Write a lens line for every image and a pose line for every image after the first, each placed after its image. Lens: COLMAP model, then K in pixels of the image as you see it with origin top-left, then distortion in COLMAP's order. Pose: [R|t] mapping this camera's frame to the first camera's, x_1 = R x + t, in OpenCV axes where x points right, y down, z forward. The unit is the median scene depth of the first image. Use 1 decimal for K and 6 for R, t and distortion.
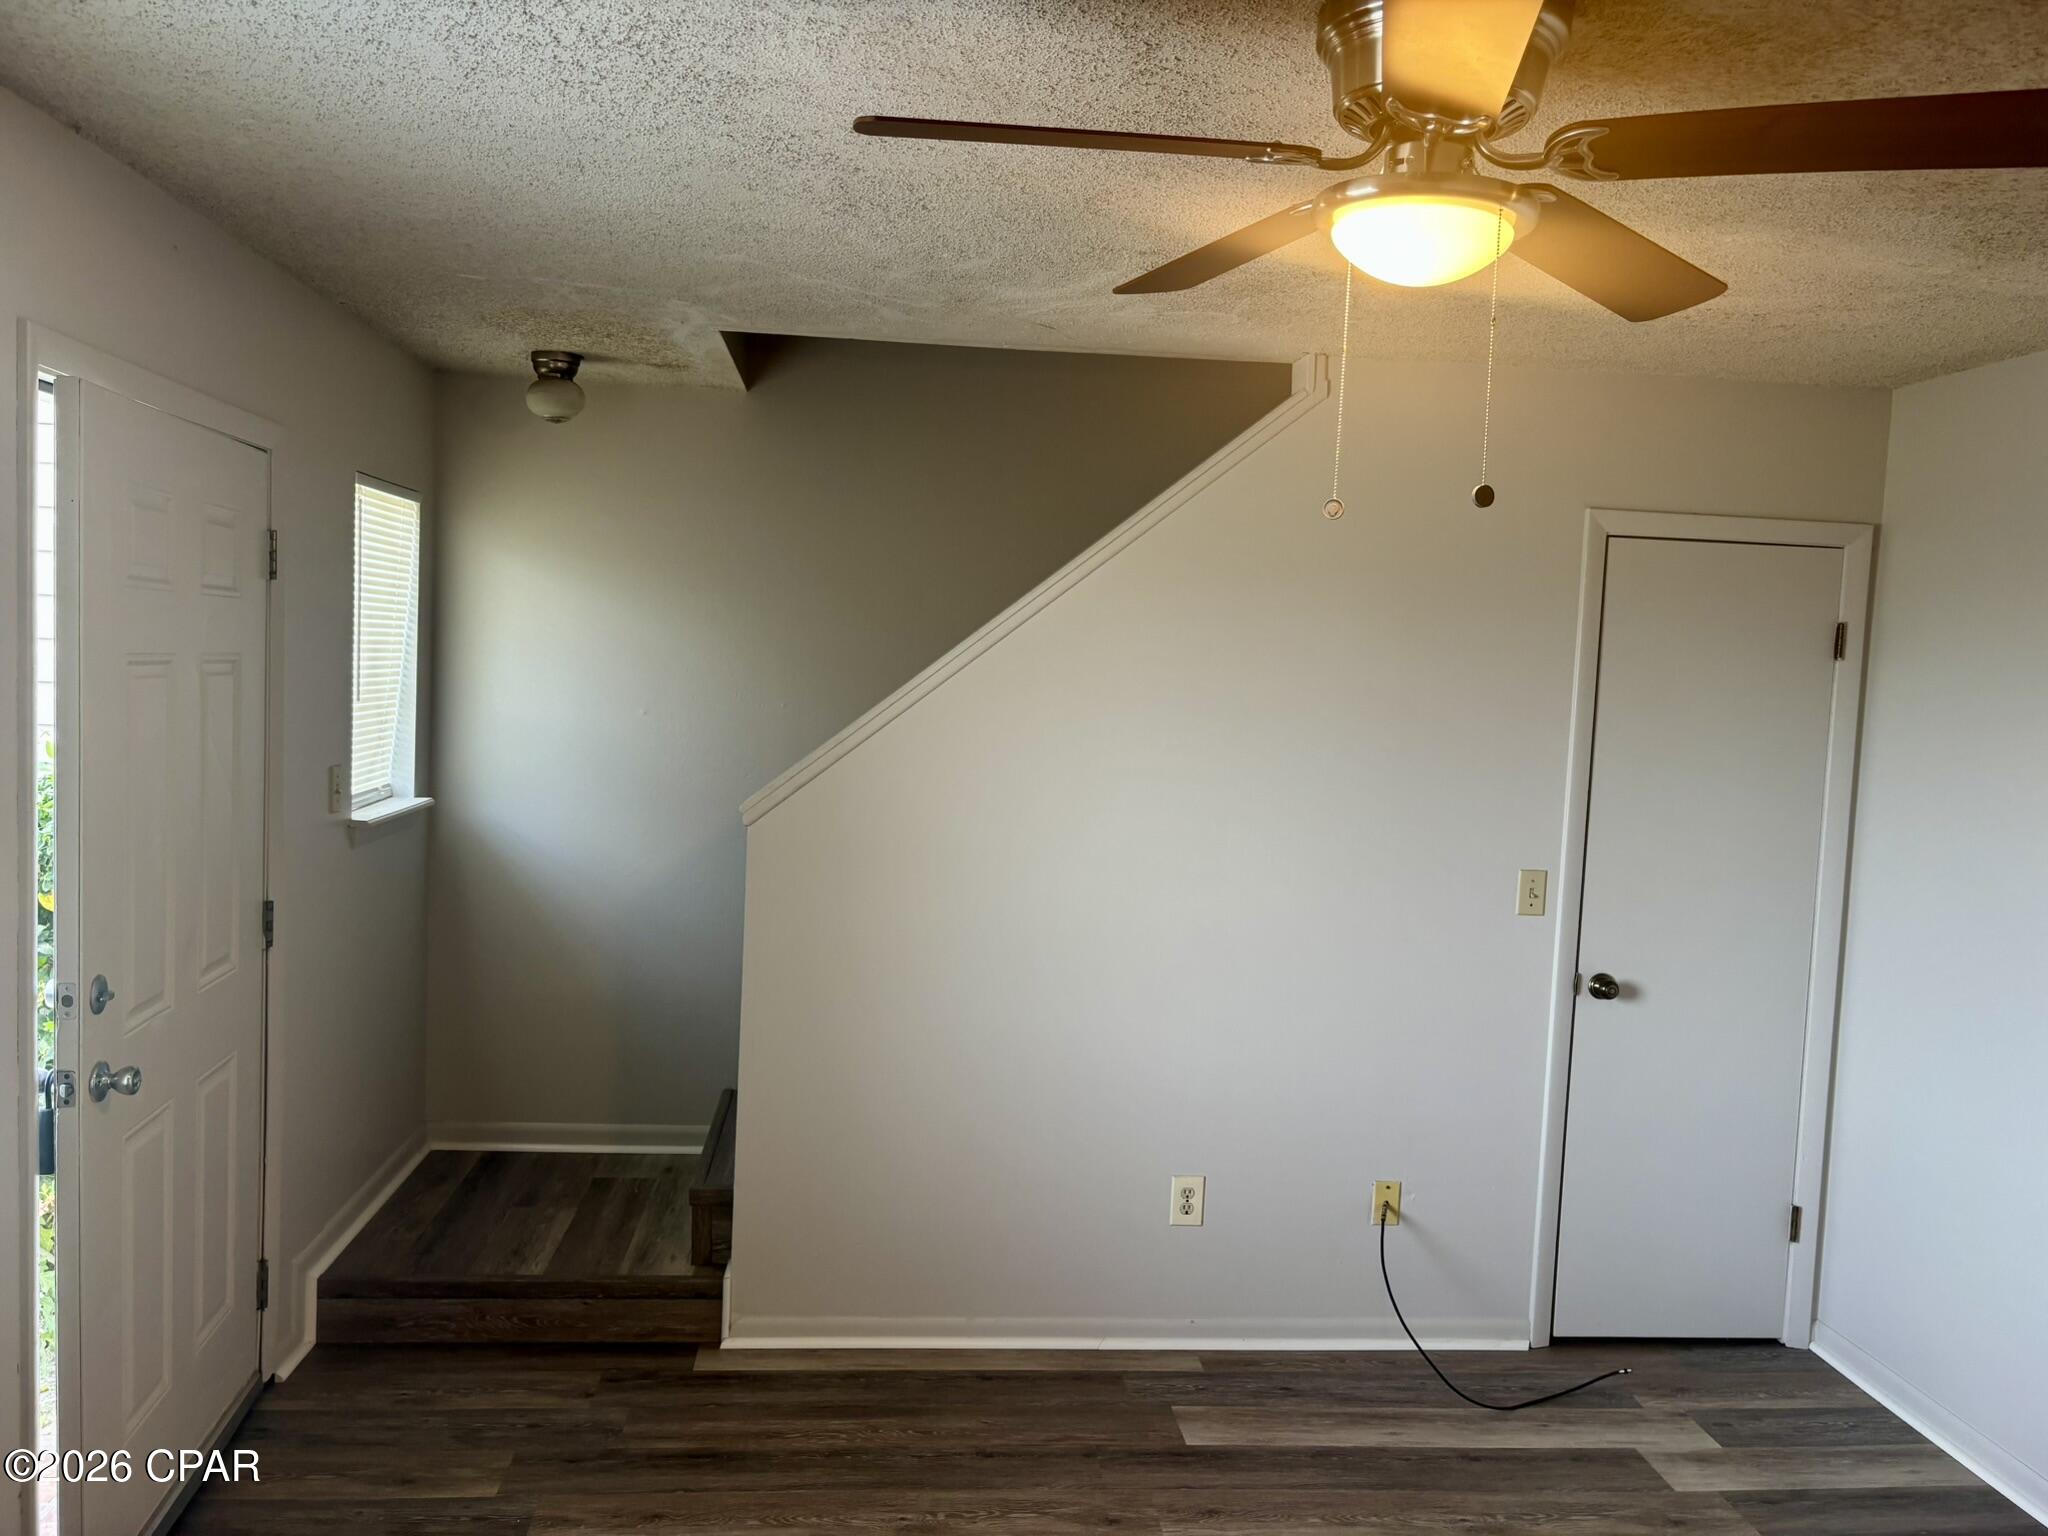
lens RADIAL K [[1538.8, 0, 1024.0], [0, 1538.8, 768.0], [0, 0, 1]] dist [-0.024498, 0.102100]
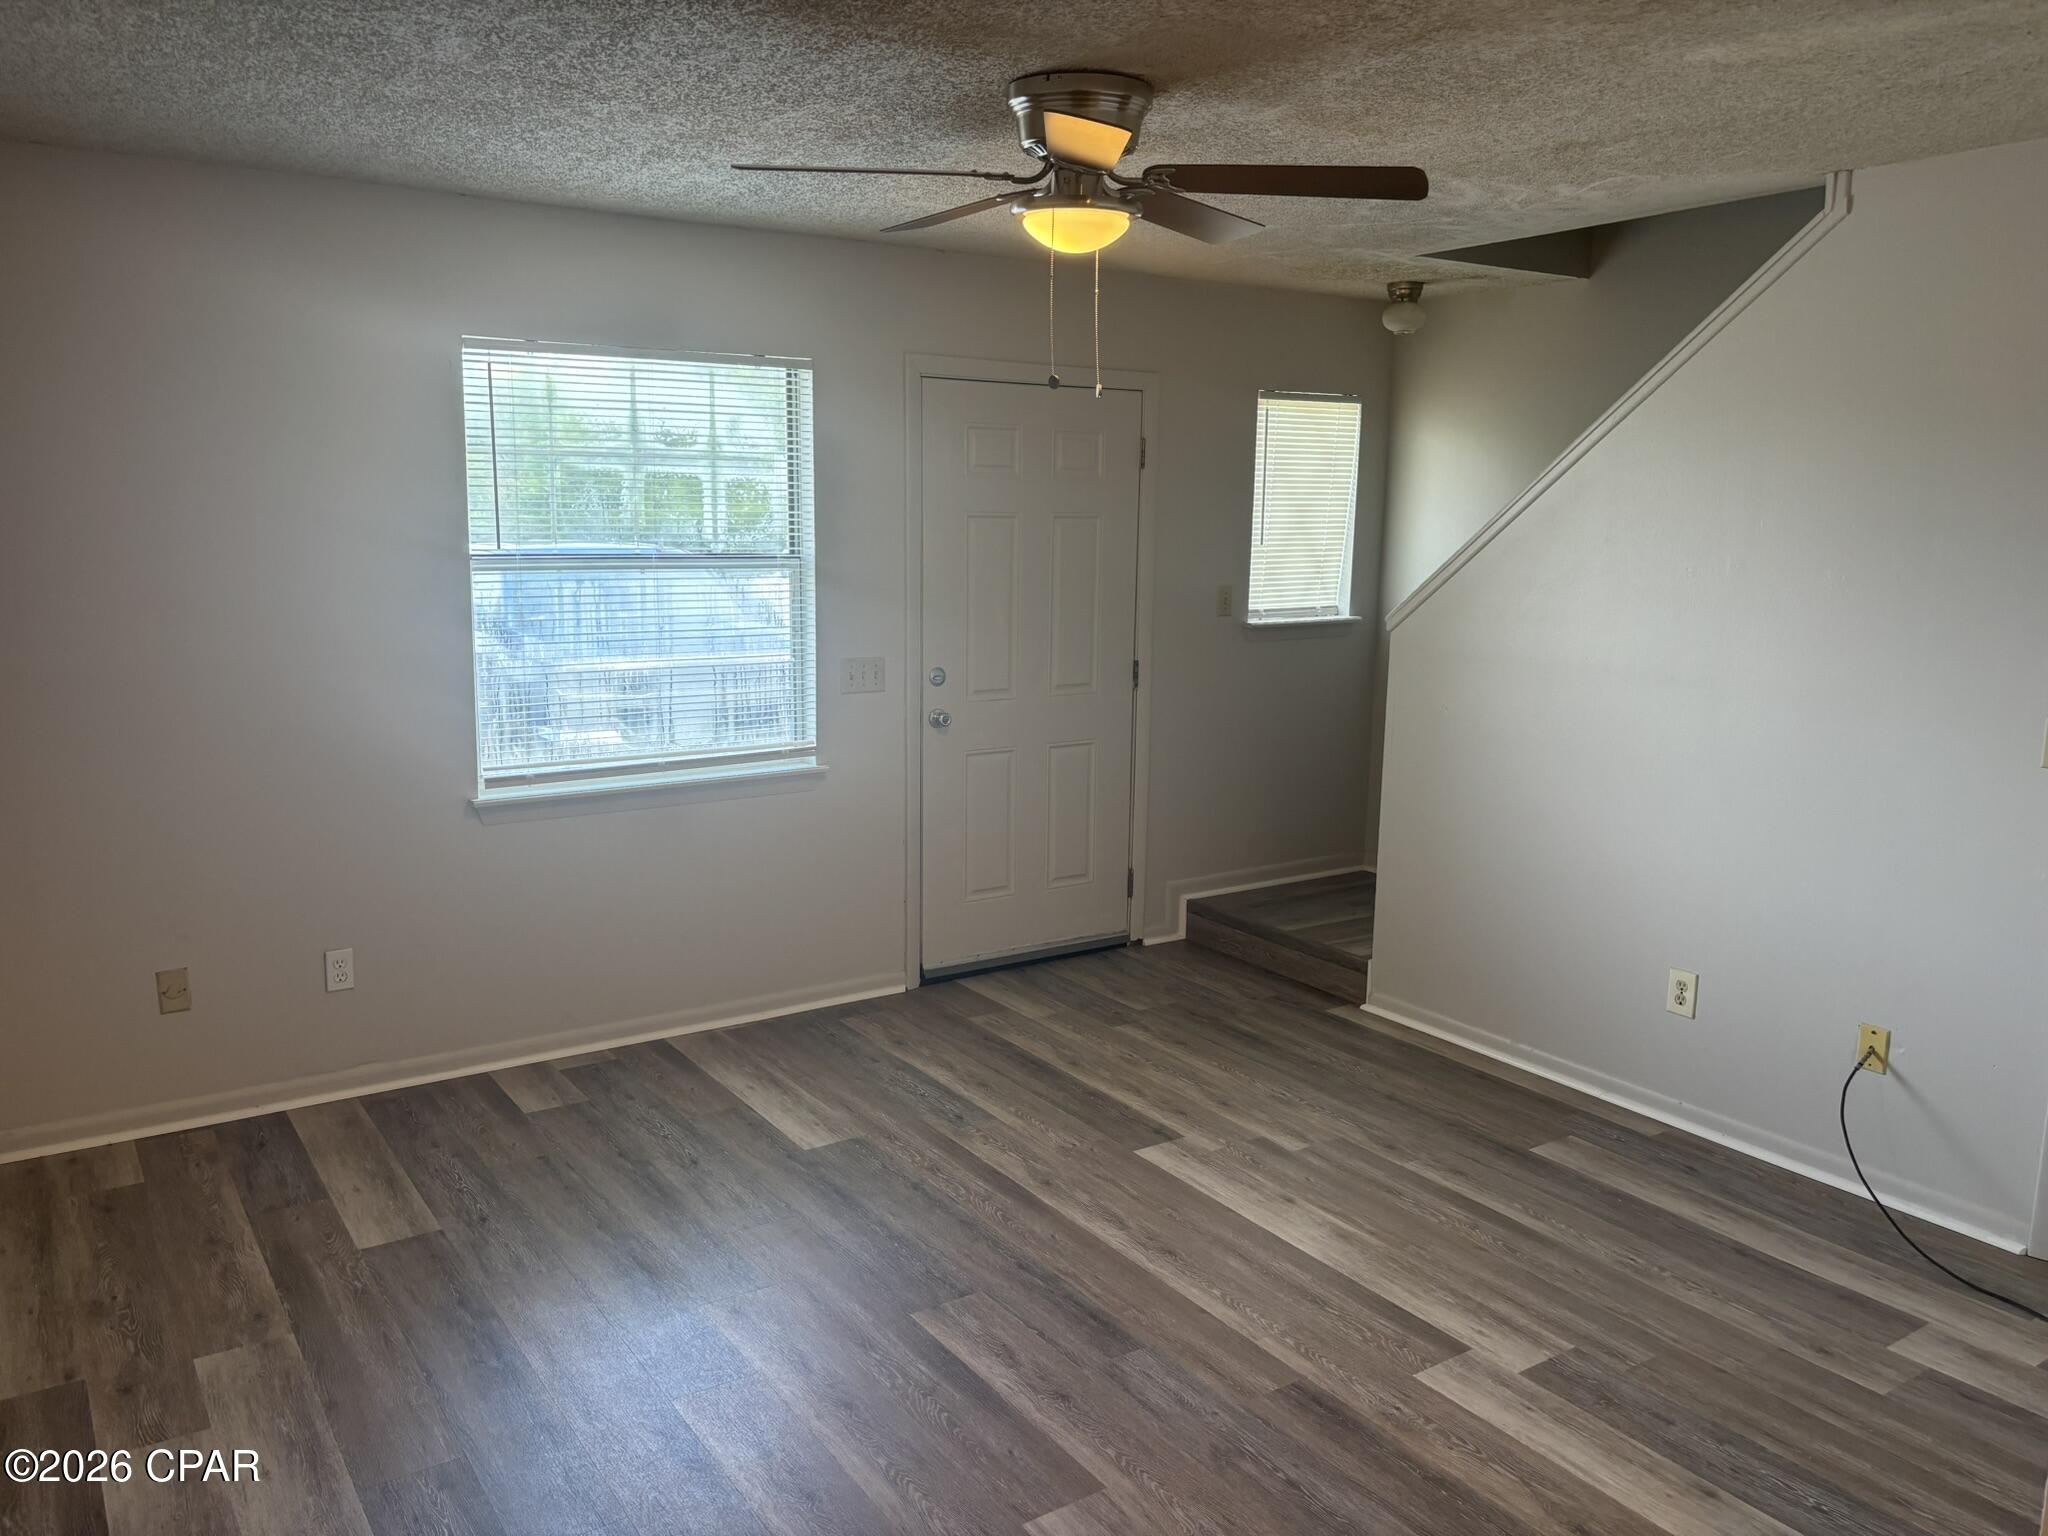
lens RADIAL K [[1514.1, 0, 1024.0], [0, 1514.1, 768.0], [0, 0, 1]] dist [0.002822, 0.003124]
pose [[0.480113, 0.111869, -0.870044, 0.842829], [-0.045608, 0.993677, 0.102598, 0.035287], [0.876020, -0.009578, 0.482180, 0.075635]]
